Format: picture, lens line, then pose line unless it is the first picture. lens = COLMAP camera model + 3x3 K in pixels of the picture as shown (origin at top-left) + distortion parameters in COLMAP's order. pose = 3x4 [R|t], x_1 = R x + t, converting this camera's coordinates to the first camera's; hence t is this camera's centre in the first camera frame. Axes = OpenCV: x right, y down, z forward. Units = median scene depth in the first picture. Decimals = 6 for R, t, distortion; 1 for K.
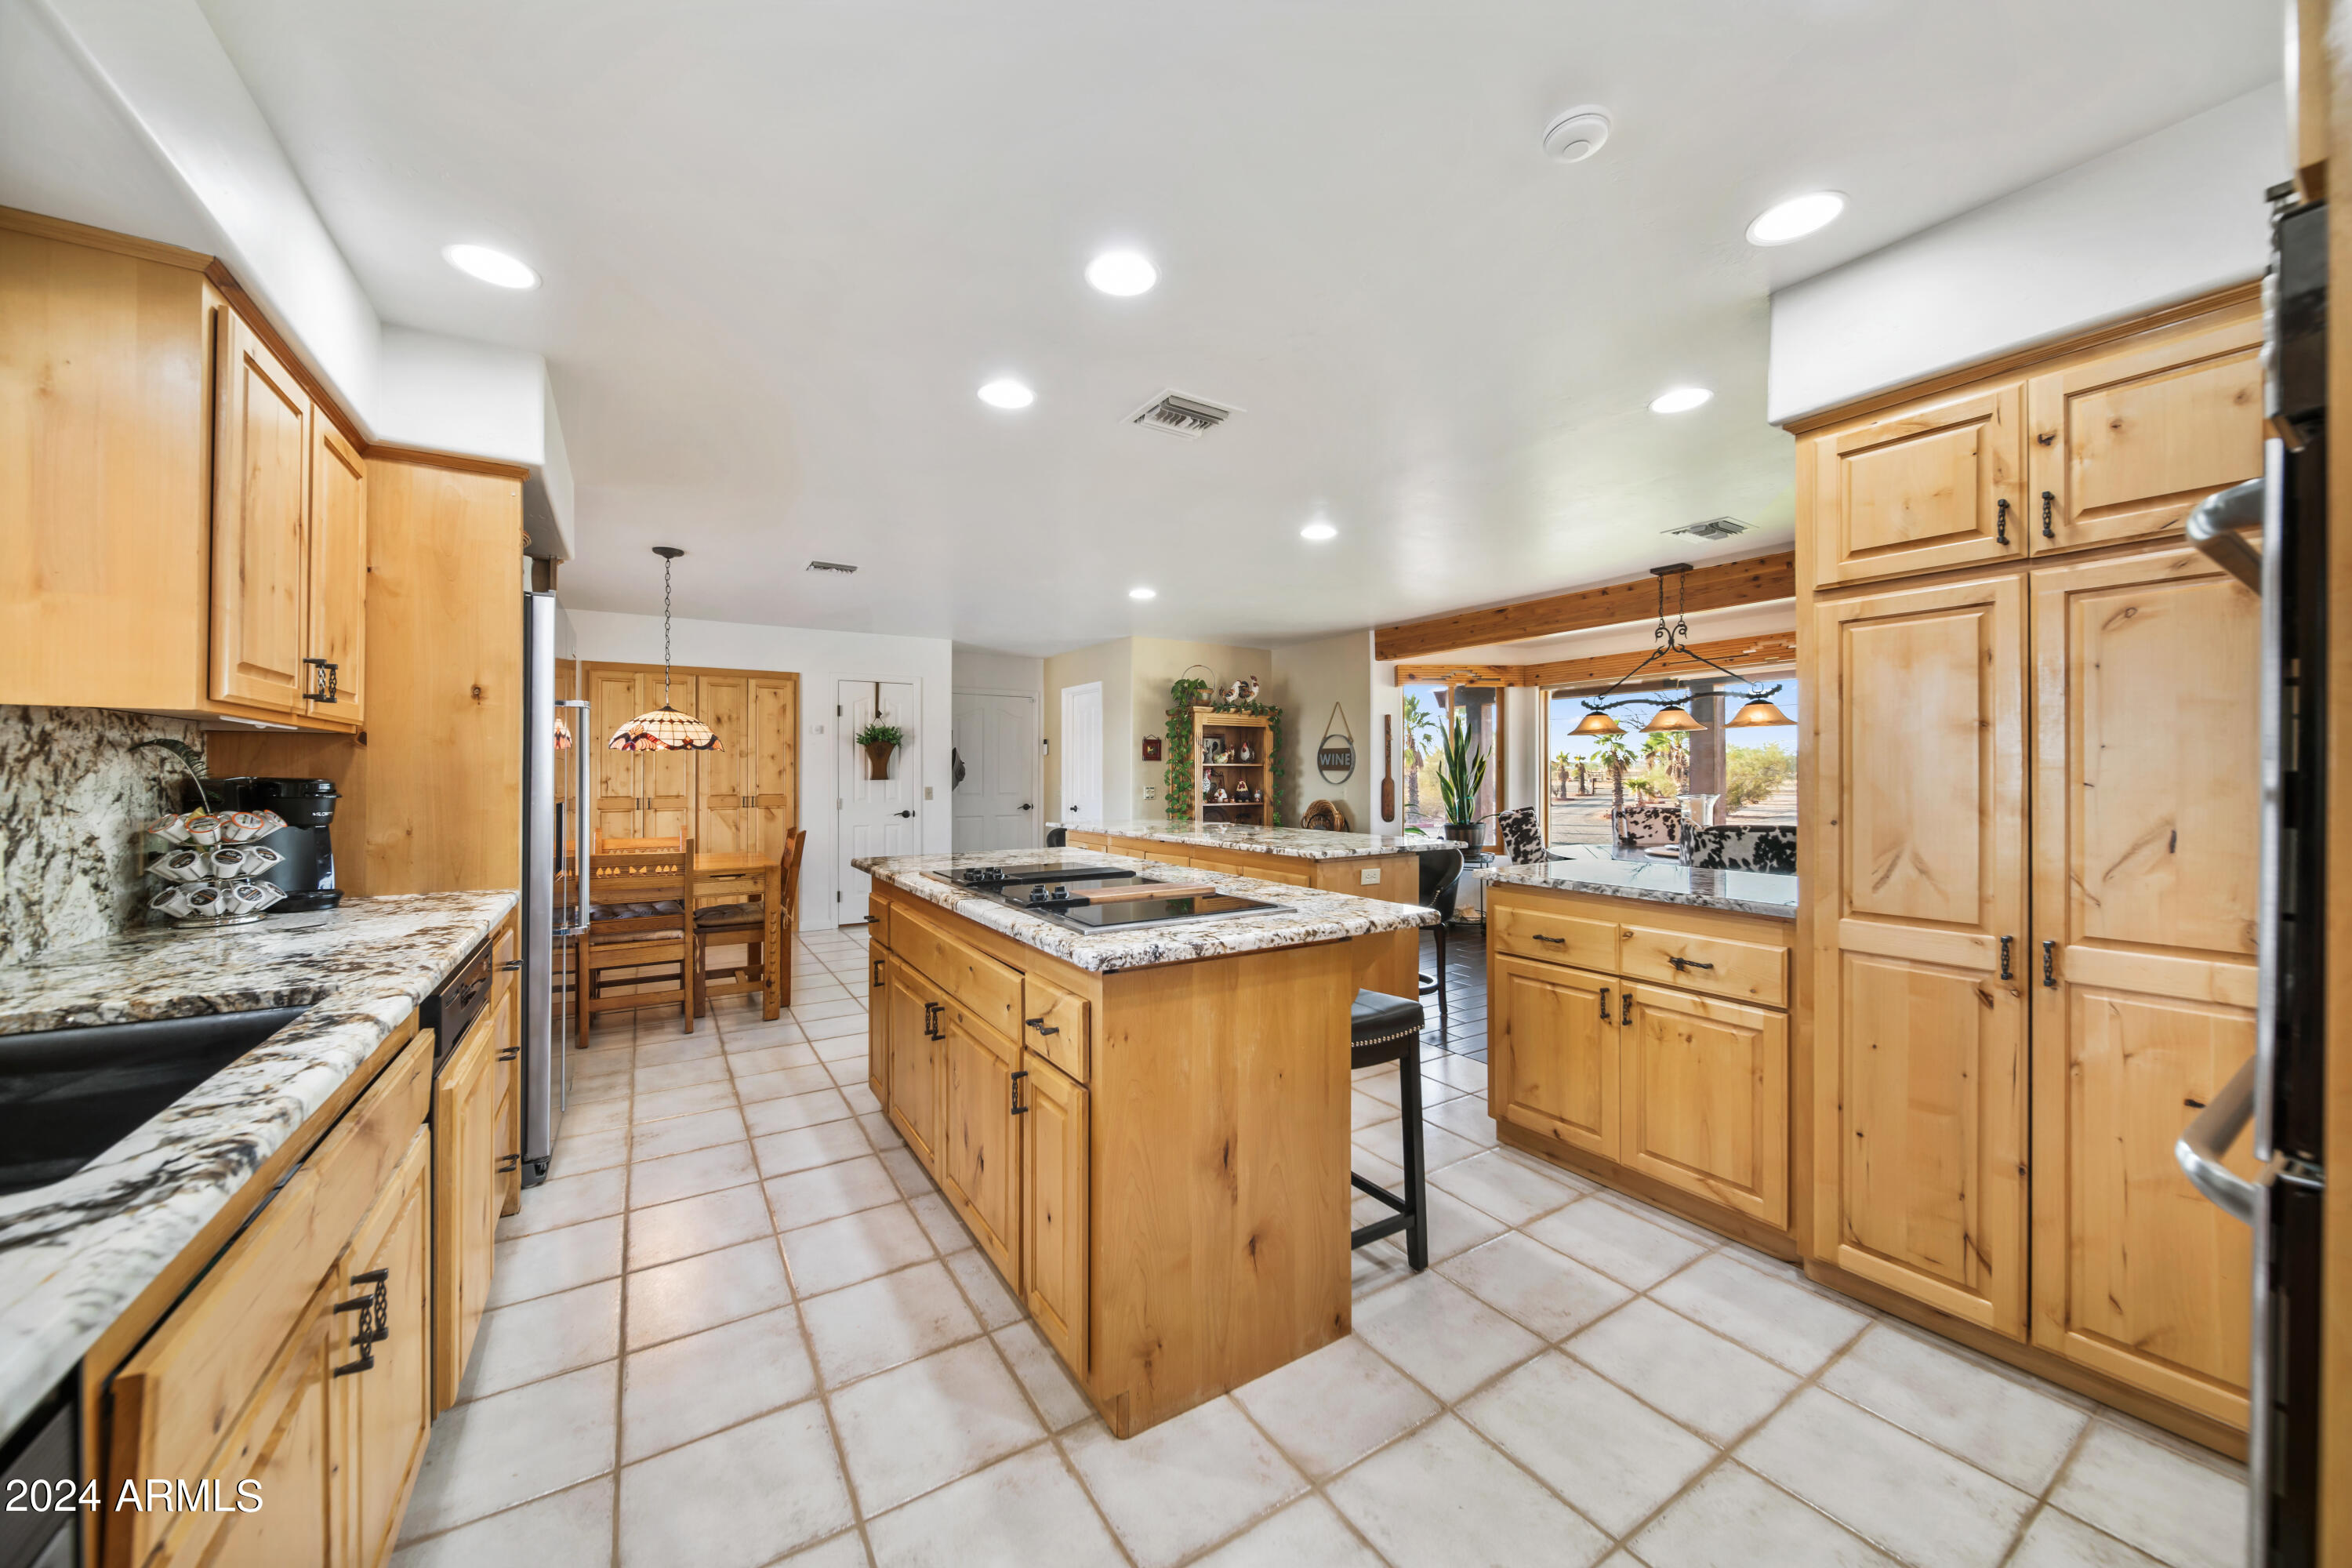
lens RADIAL K [[841.1, 0, 1169.8], [0, 841.1, 773.2], [0, 0, 1]] dist [-0.001877, -0.000449]
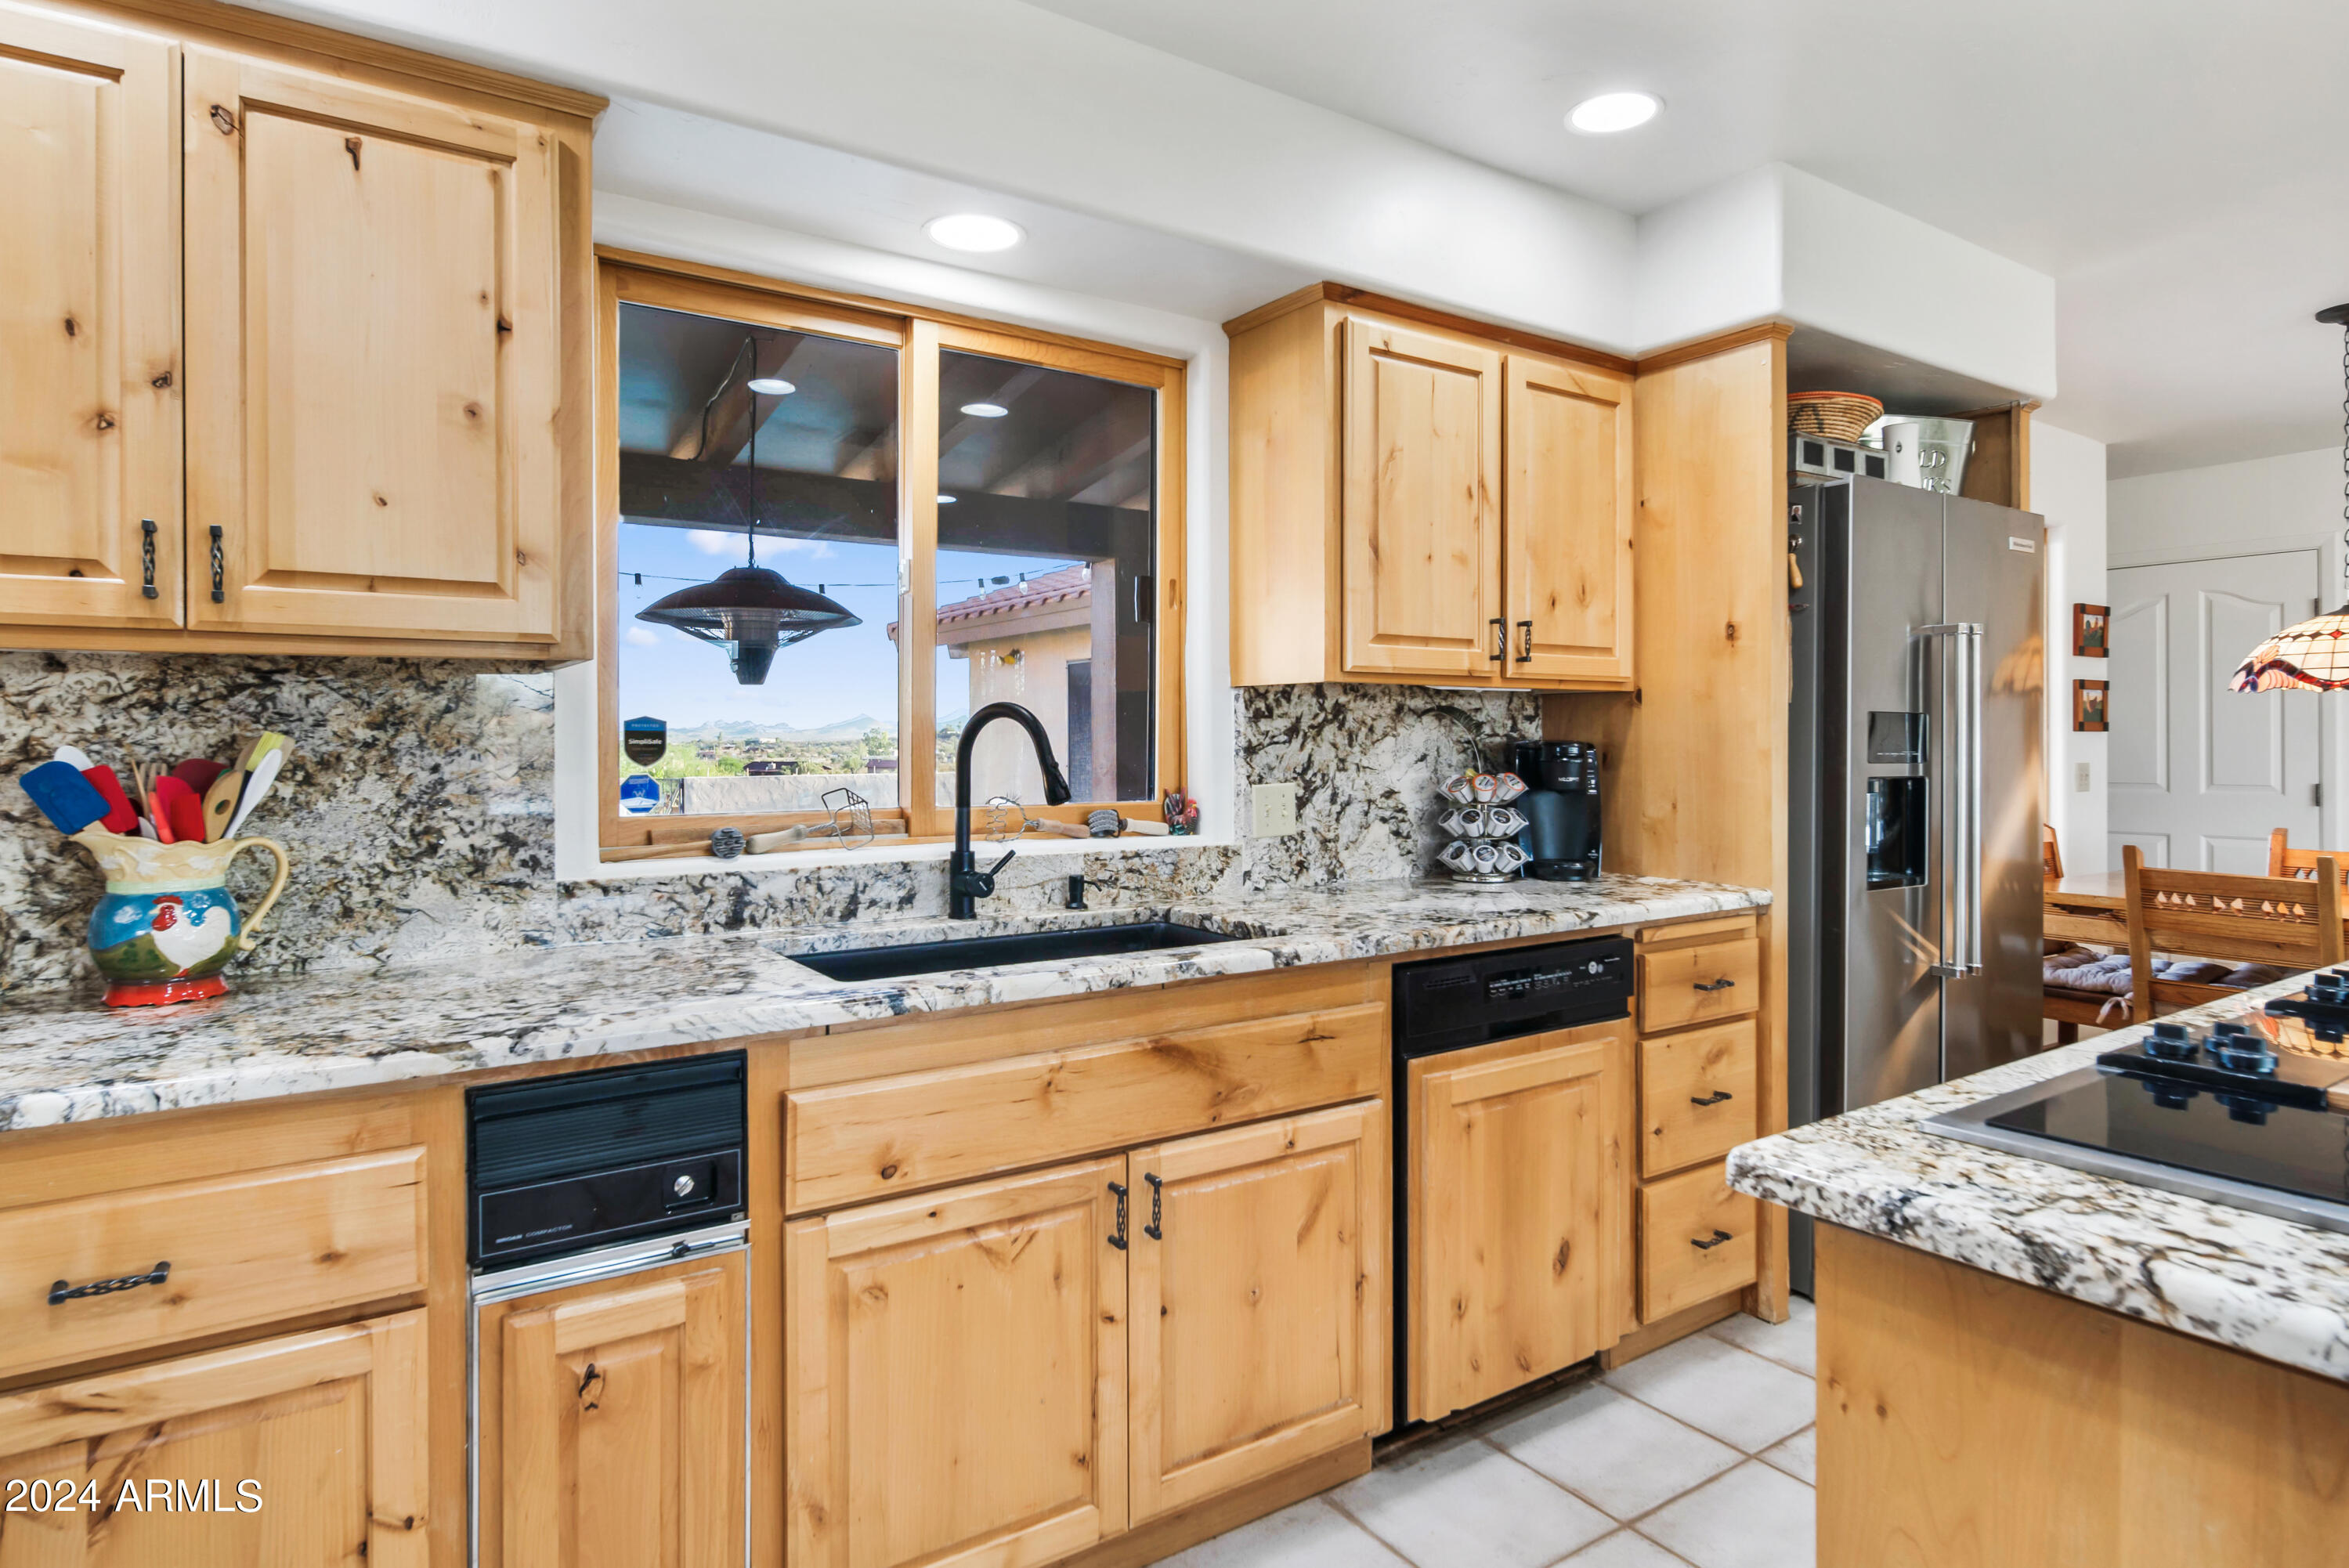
lens RADIAL K [[1290.4, 0, 1167.2], [0, 1290.4, 741.8], [0, 0, 1]] dist [-0.001393, 0.000322]
pose [[0.026618, 0.000153, -0.999646, 0.356630], [0.005808, 0.999983, 0.000308, 0.003033], [0.999629, -0.005814, 0.026616, 0.436892]]
